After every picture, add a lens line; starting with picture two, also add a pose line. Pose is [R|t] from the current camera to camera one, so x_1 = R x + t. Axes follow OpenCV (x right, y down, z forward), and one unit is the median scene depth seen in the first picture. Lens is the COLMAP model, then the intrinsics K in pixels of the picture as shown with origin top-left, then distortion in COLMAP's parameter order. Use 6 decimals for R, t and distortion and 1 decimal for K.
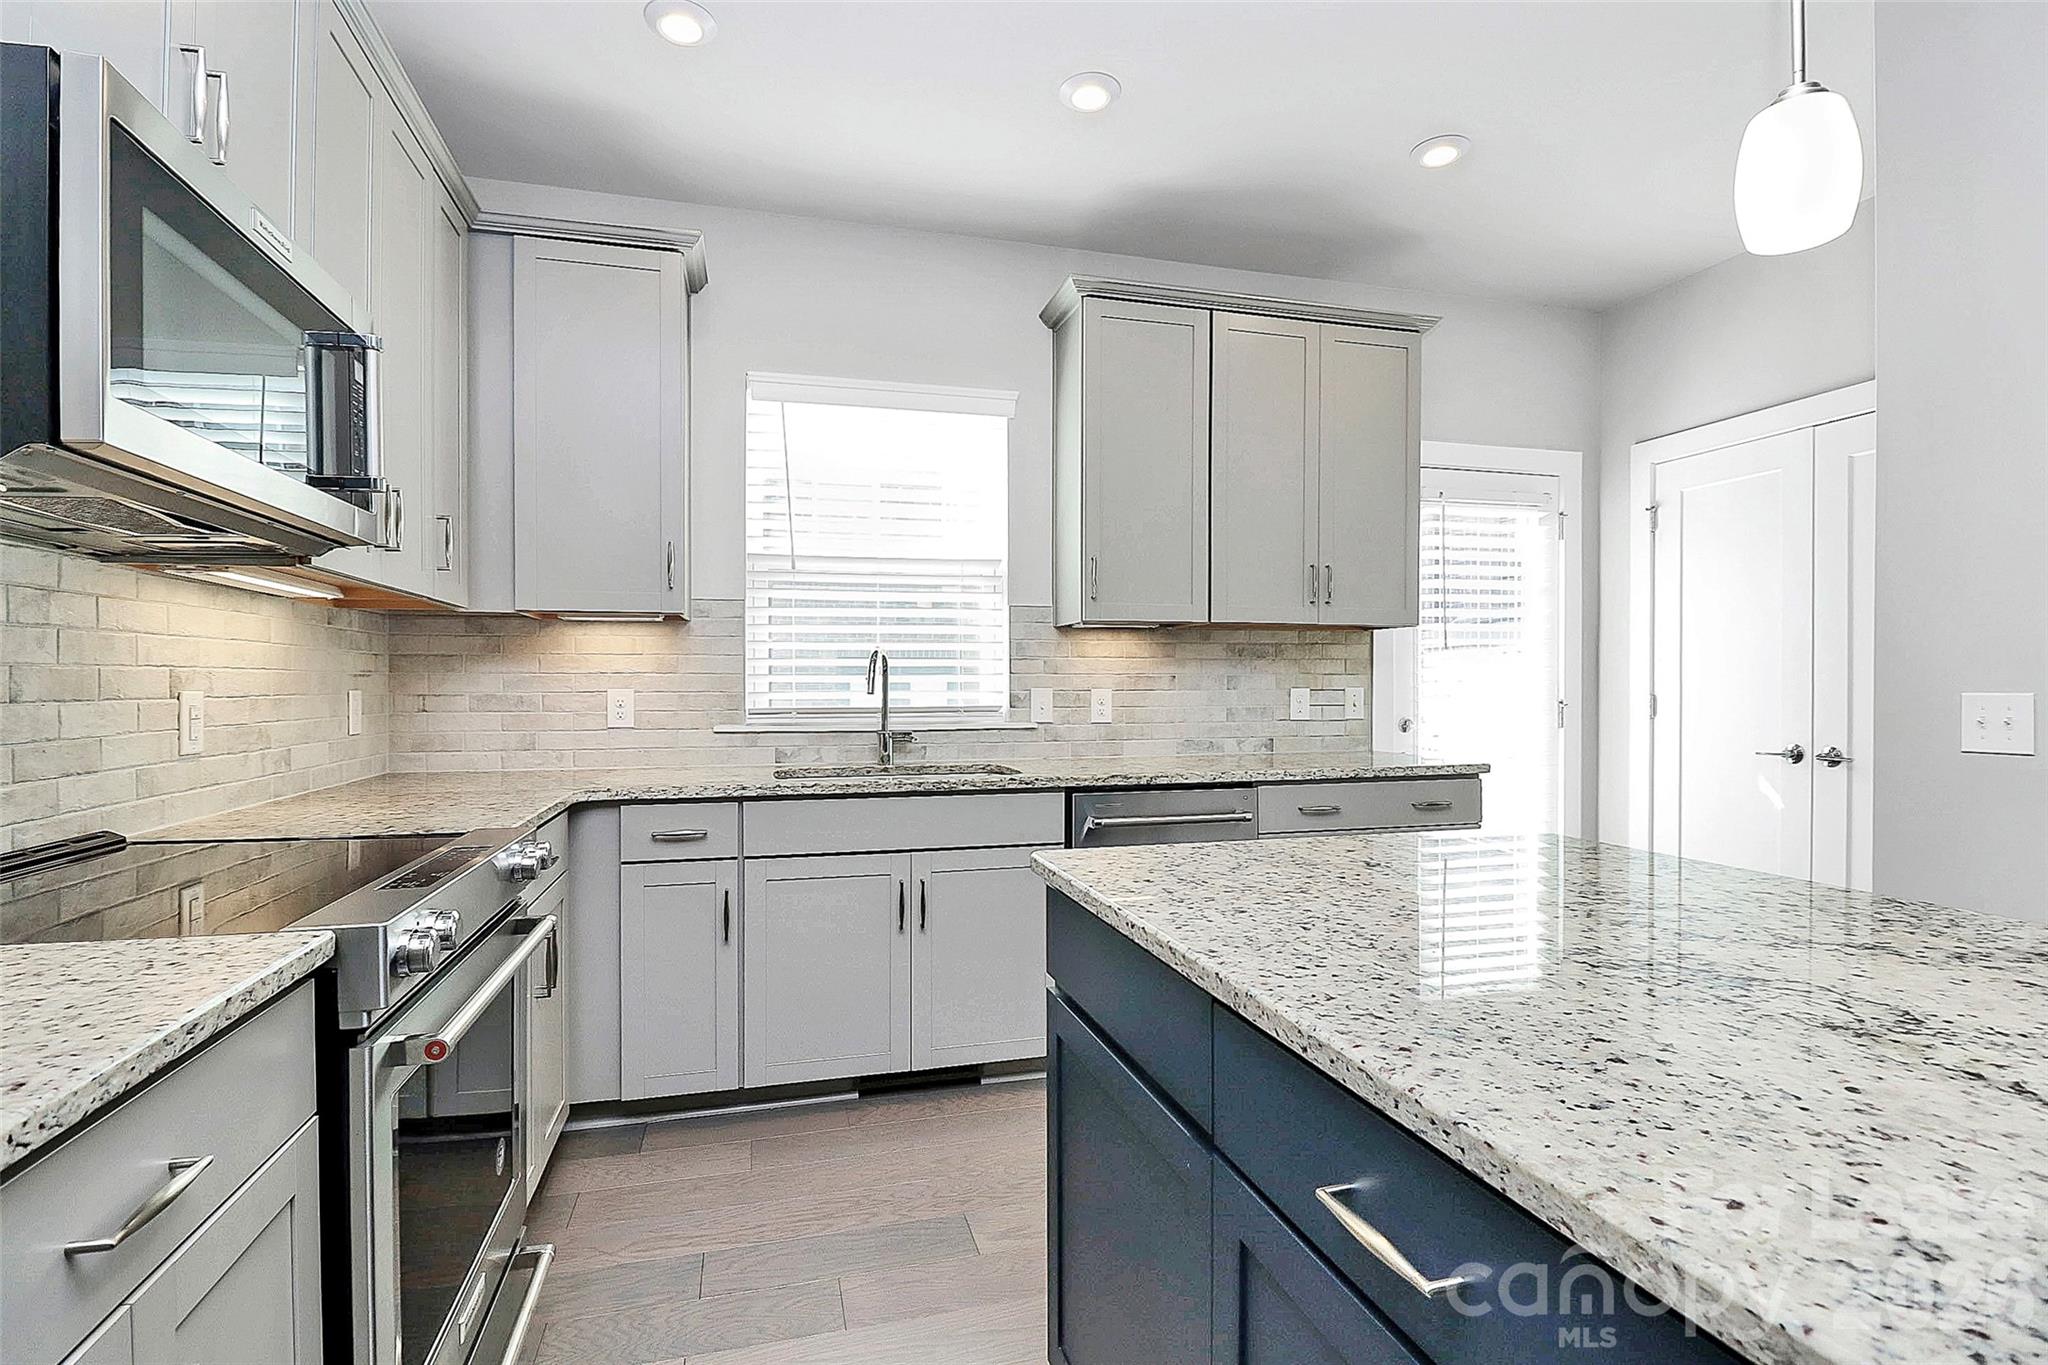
lens RADIAL K [[966.1, 0, 1024.0], [0, 966.1, 682.5], [0, 0, 1]] dist [0.000820, -0.011400]
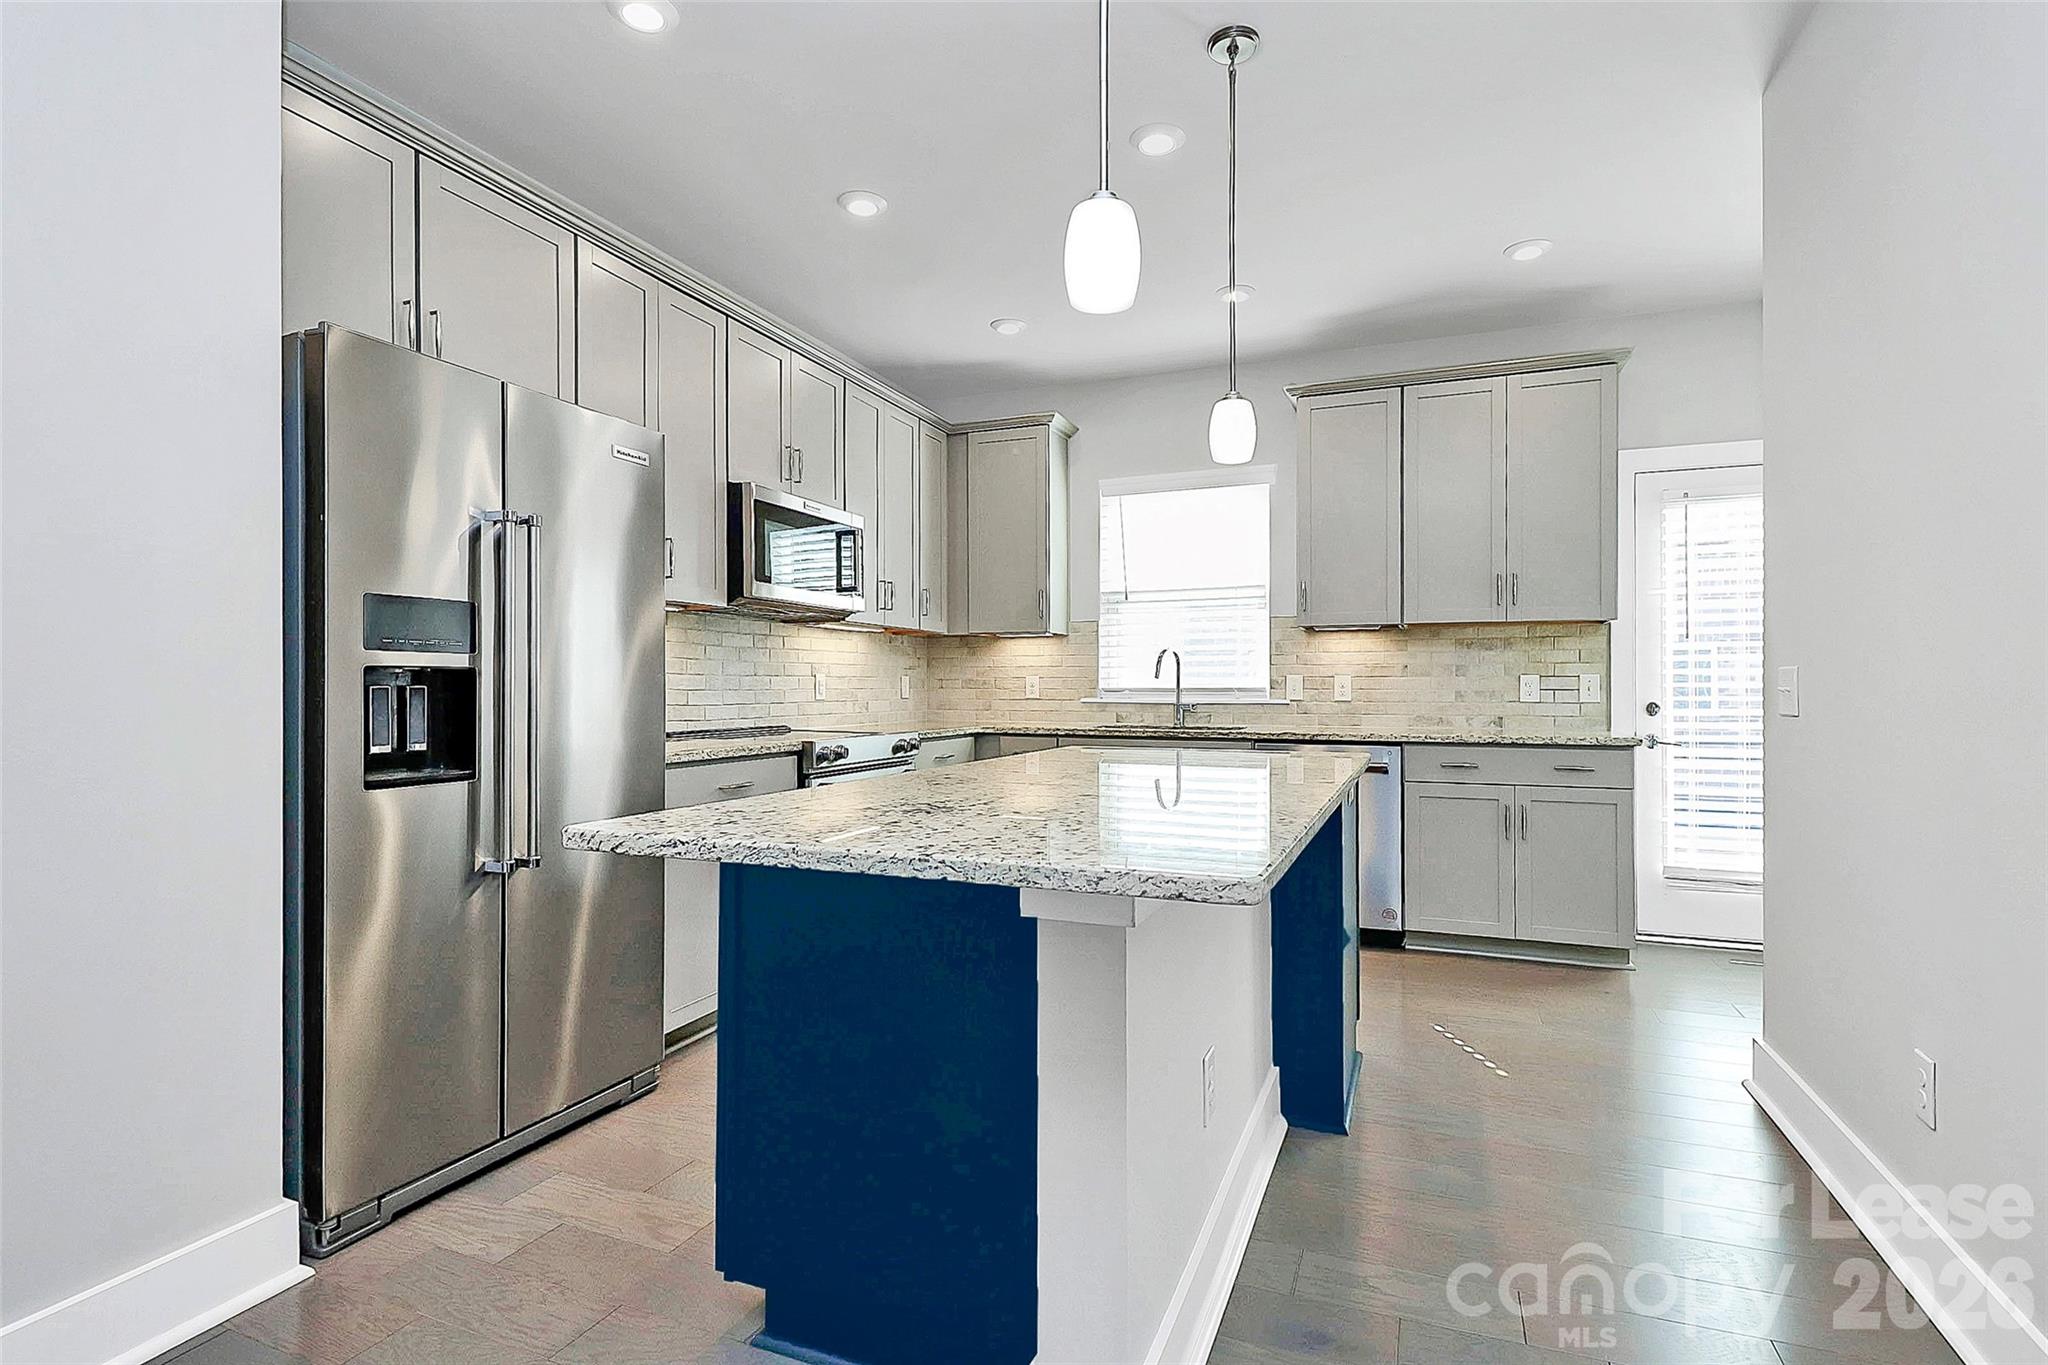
lens RADIAL K [[975.1, 0, 1031.1], [0, 975.1, 688.9], [0, 0, 1]] dist [0.002040, -0.013827]
pose [[0.794421, 0.003196, -0.607359, 0.641593], [-0.000813, 0.999991, 0.004199, 0.022568], [0.607367, -0.002842, 0.794416, -0.384889]]
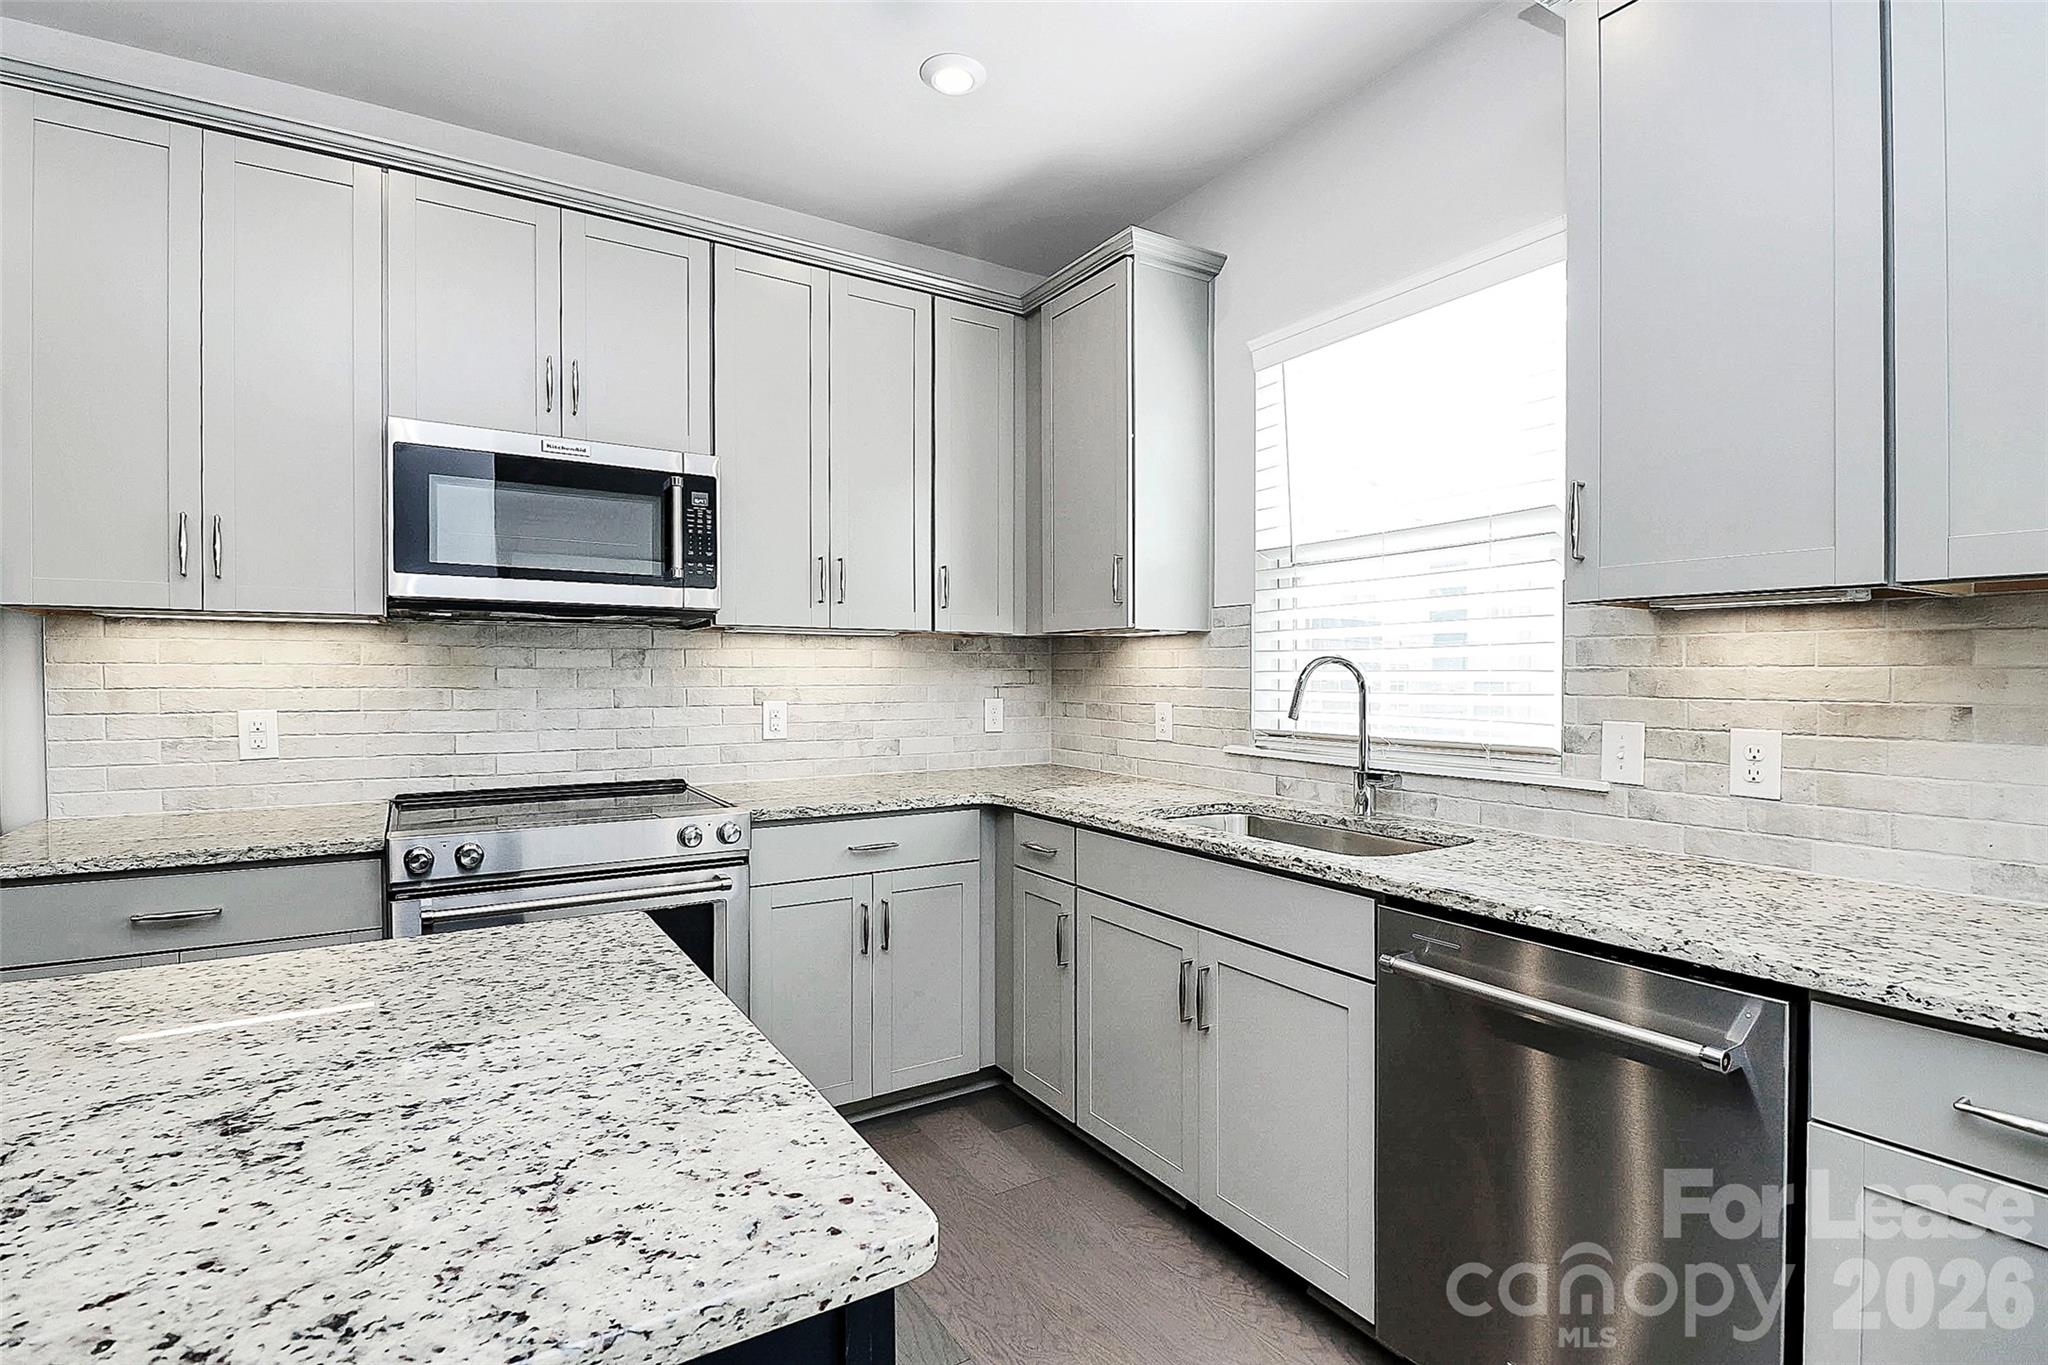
lens RADIAL K [[967.3, 0, 1017.3], [0, 967.3, 688.5], [0, 0, 1]] dist [0.001156, -0.013952]
pose [[0.288553, 0.018250, -0.957290, 0.512414], [-0.000681, 0.999822, 0.018855, -0.026945], [0.957464, -0.004789, 0.288514, 0.566608]]
